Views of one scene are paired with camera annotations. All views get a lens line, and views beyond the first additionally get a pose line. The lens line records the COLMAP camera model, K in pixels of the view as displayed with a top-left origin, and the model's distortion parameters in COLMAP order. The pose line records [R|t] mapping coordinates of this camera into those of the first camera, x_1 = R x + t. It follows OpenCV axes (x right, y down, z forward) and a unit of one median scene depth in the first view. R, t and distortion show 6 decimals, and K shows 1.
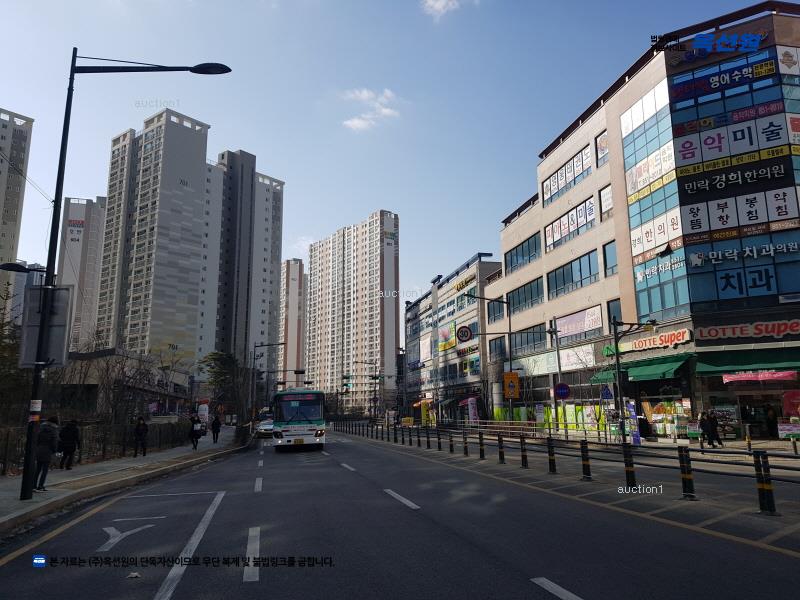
lens RADIAL K [[612.2, 0, 396.1], [0, 612.2, 299.0], [0, 0, 1]] dist [0.037811, 0.005368]
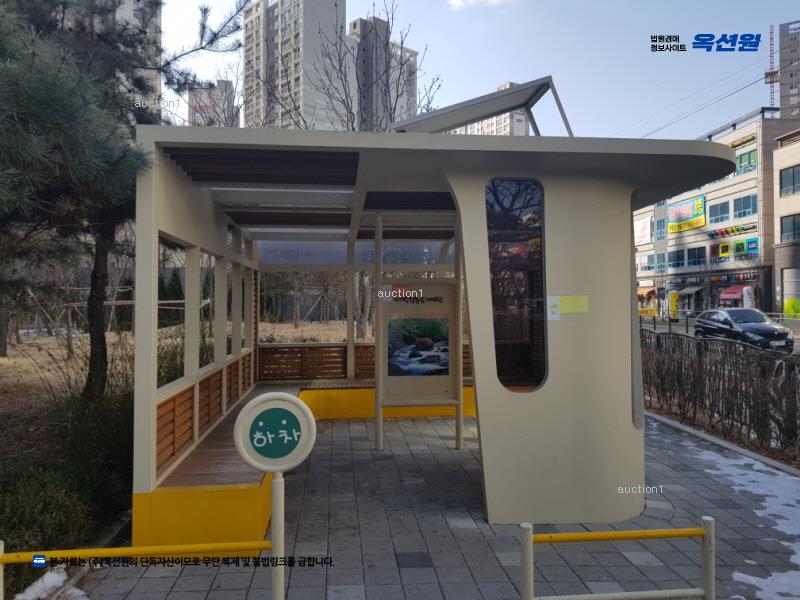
lens RADIAL K [[612.2, 0, 402.9], [0, 612.2, 297.2], [0, 0, 1]] dist [0.037811, 0.005368]
pose [[0.989623, 0.011397, -0.143234, -0.169992], [0.014487, 0.983855, 0.178380, 0.013754], [0.142954, -0.178604, 0.973481, 0.083828]]
